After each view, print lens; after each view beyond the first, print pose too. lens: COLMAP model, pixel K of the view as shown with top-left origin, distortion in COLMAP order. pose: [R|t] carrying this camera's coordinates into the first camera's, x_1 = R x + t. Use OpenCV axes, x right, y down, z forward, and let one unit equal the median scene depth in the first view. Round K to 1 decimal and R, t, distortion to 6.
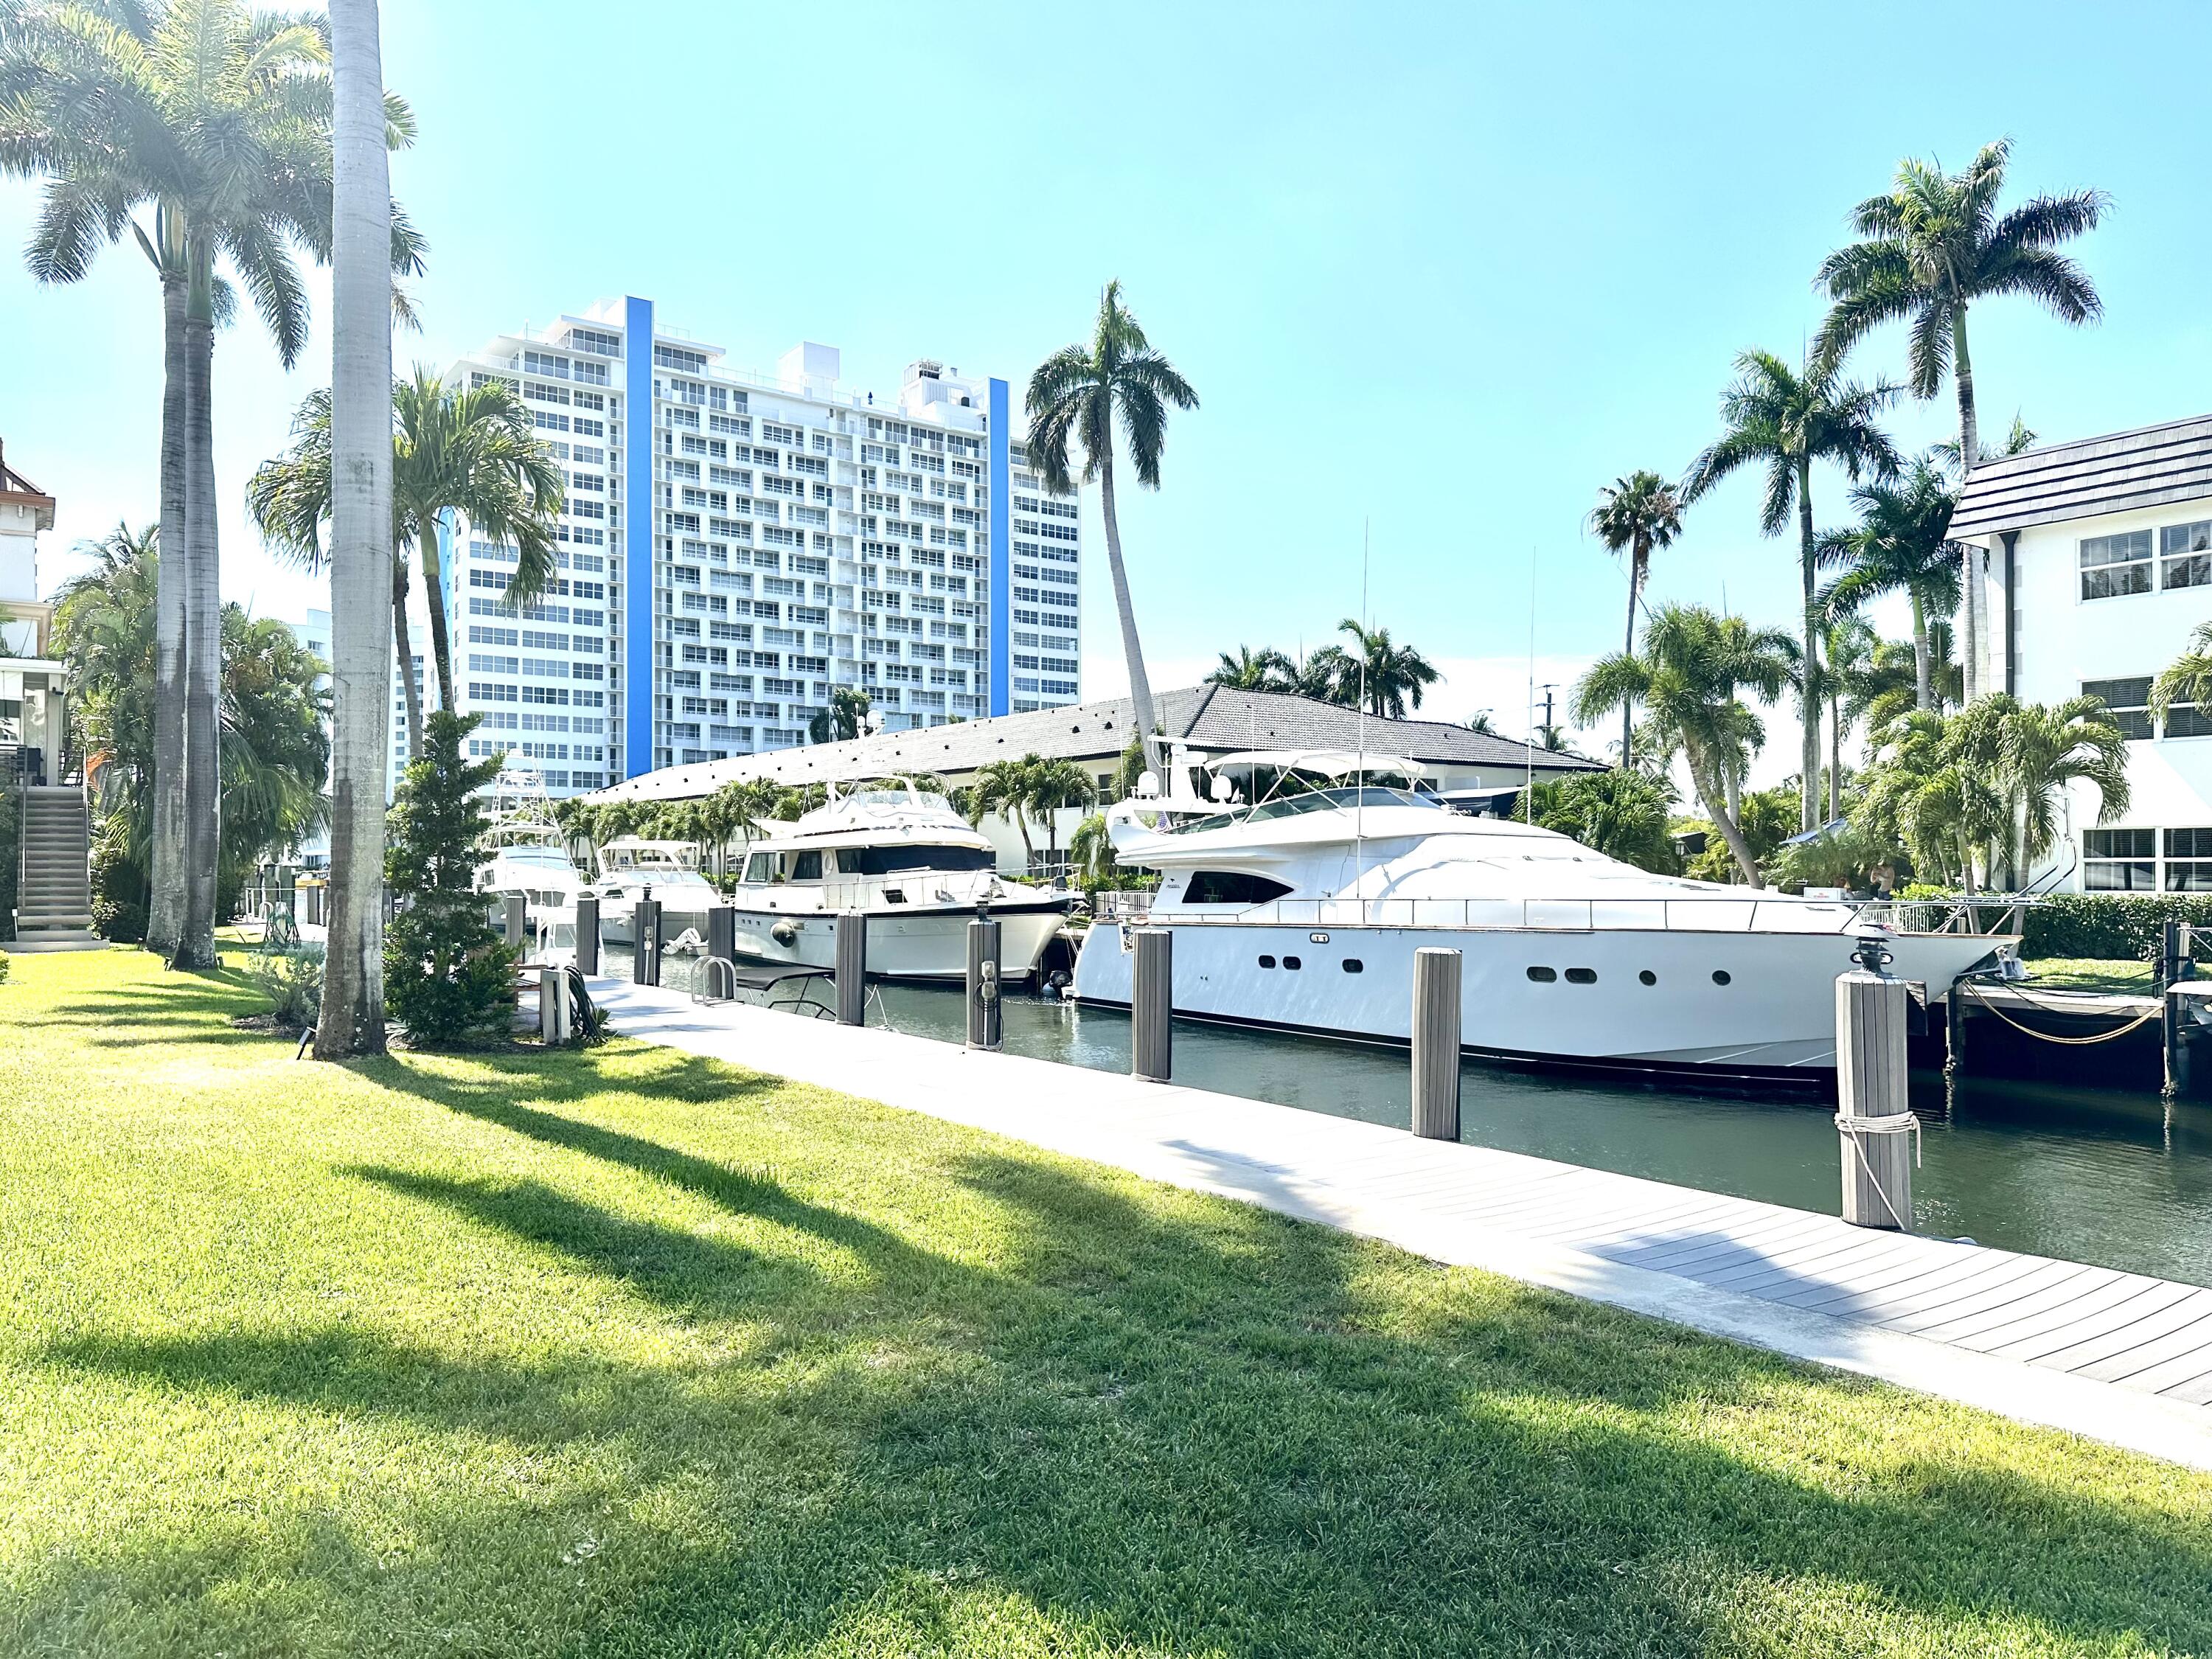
lens RADIAL K [[1546.7, 0, 1119.9], [0, 1546.7, 859.2], [0, 0, 1]] dist [0.136606, -0.218302]
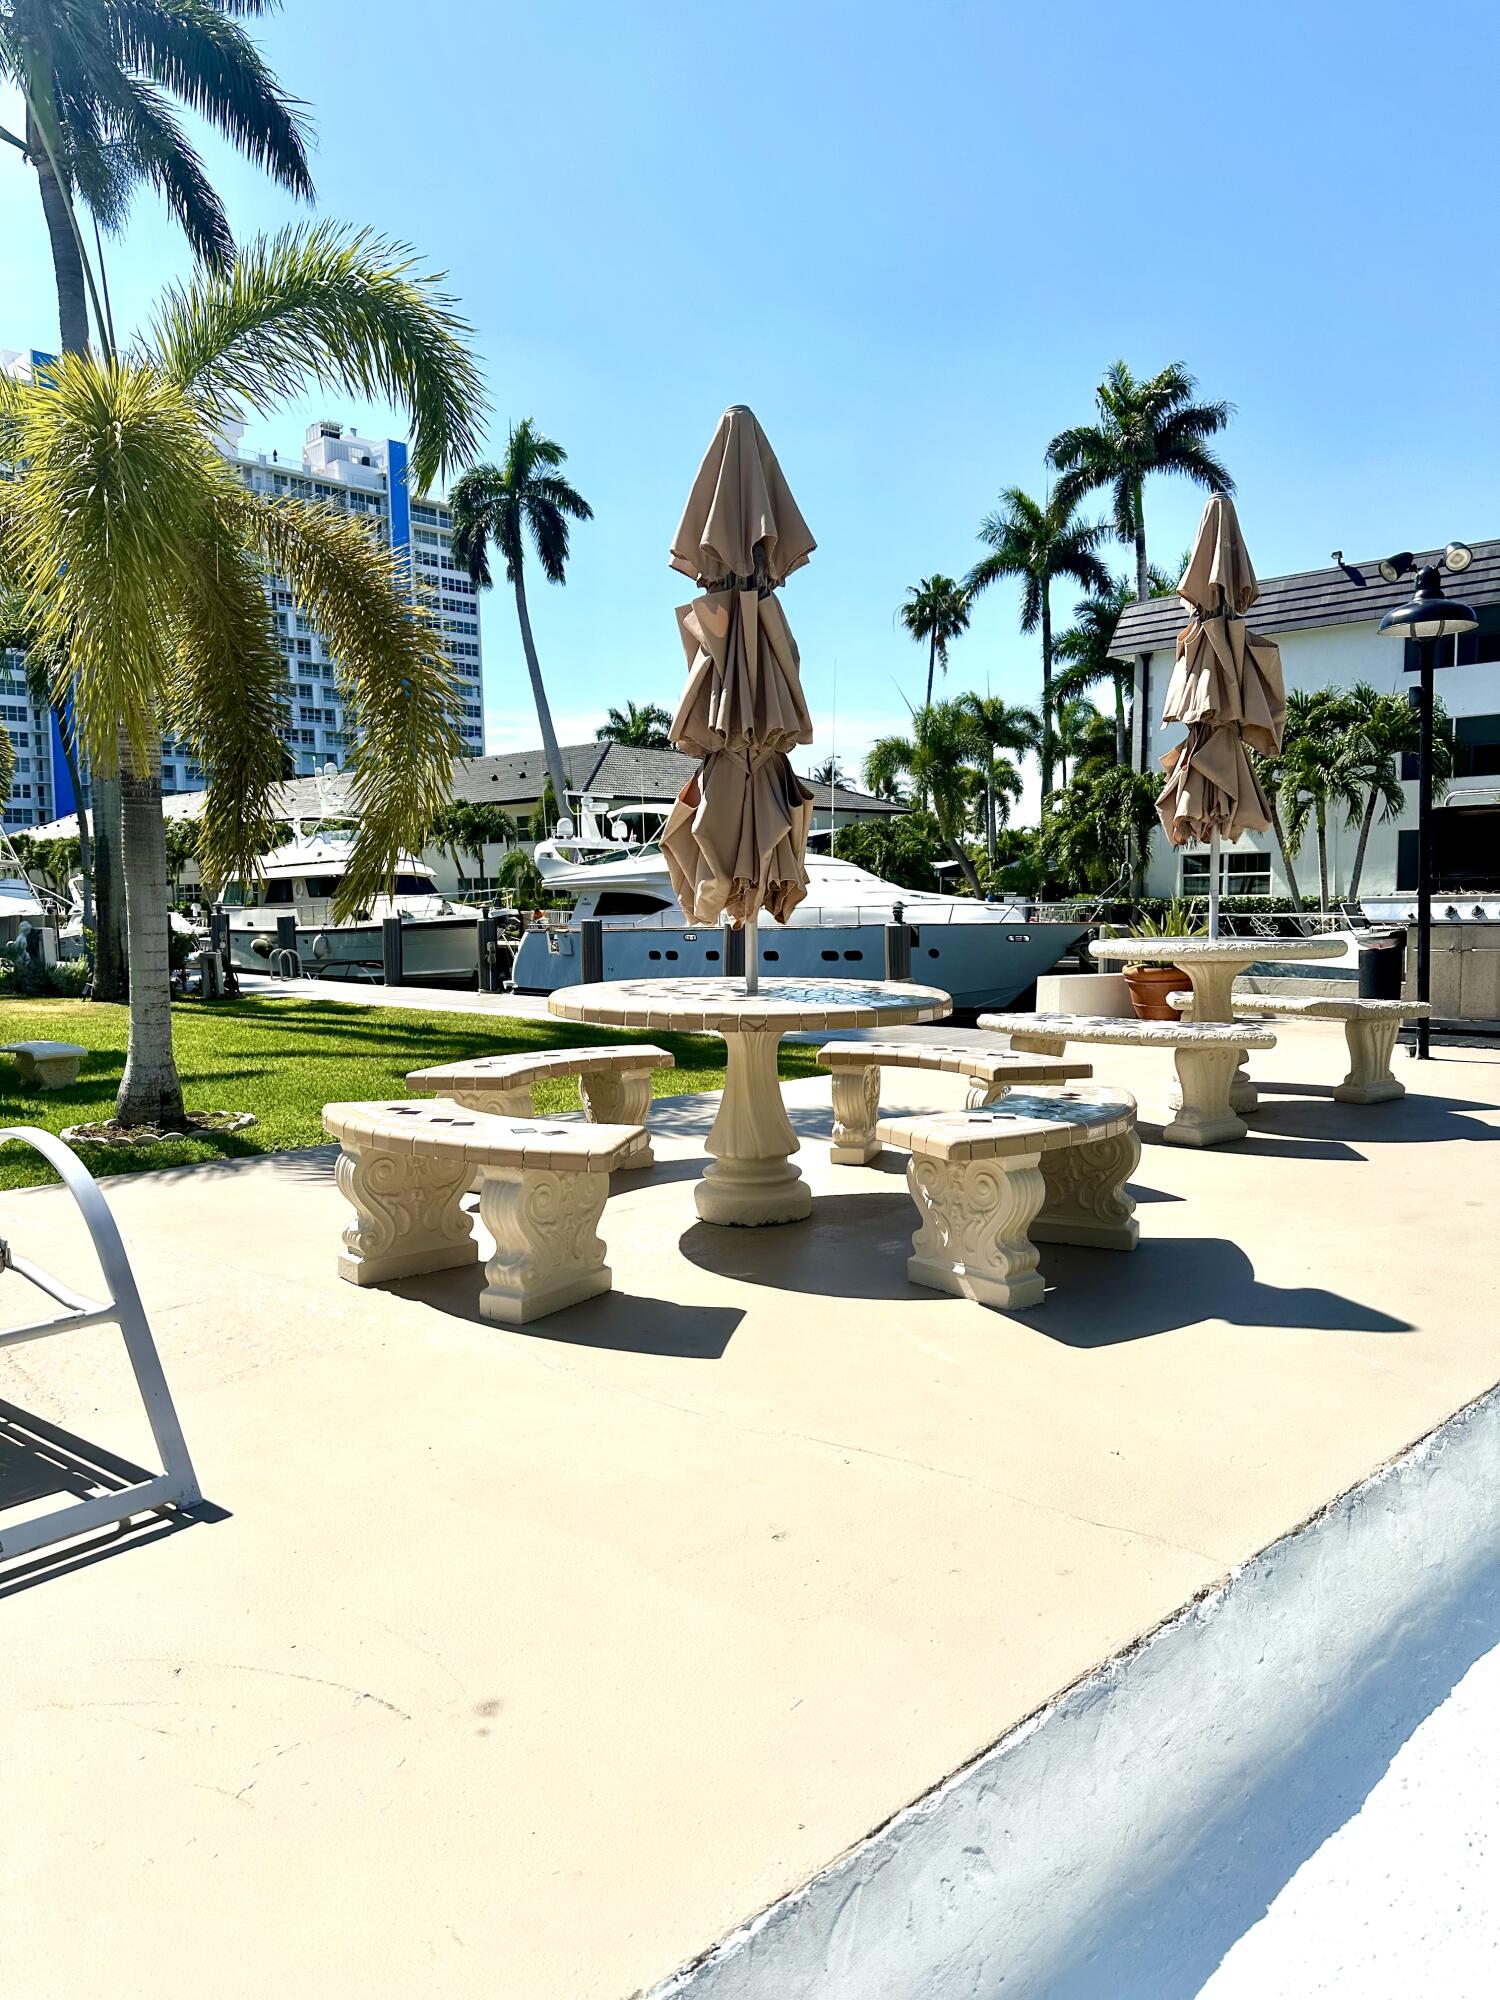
lens RADIAL K [[1406.8, 0, 750.0], [0, 1406.8, 1000.0], [0, 0, 1]] dist [0.203078, -0.415804]
pose [[0.986954, -0.025228, 0.159015, -0.011732], [0.012338, 0.996594, 0.081538, 0.001177], [-0.160530, -0.078513, 0.983903, -0.130044]]
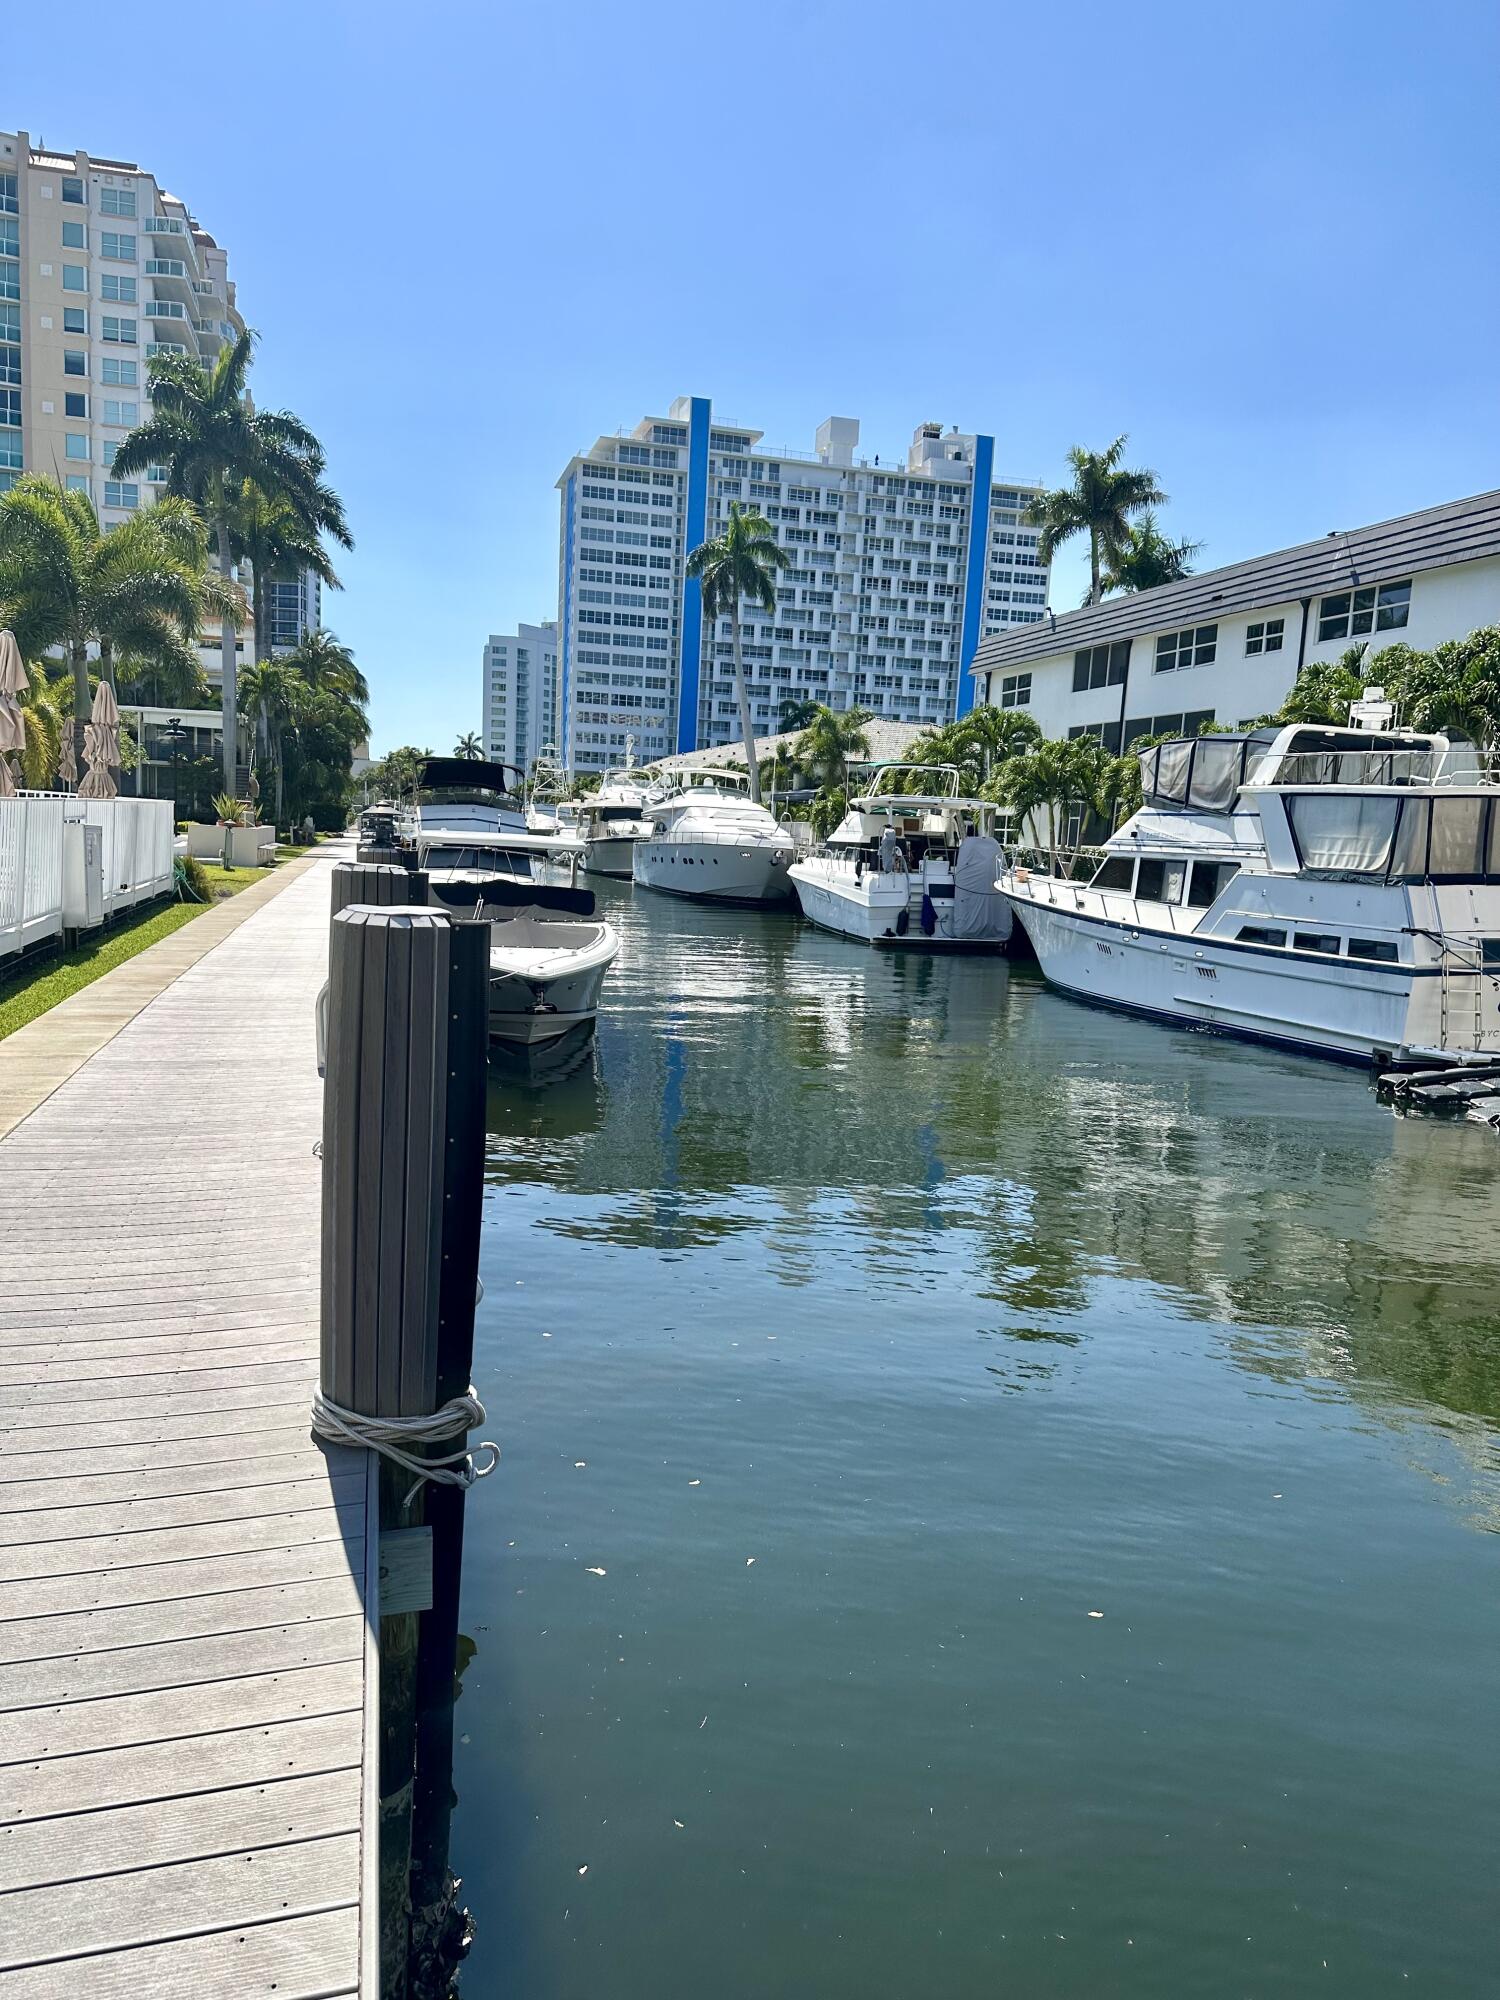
lens RADIAL K [[1416.6, 0, 760.9], [0, 1416.6, 1000.4], [0, 0, 1]] dist [0.183638, -0.384104]
pose [[0.938975, 0.079551, -0.334661, 0.450680], [-0.040161, 0.991591, 0.123024, 0.001995], [0.341634, -0.102076, 0.934274, -0.433623]]
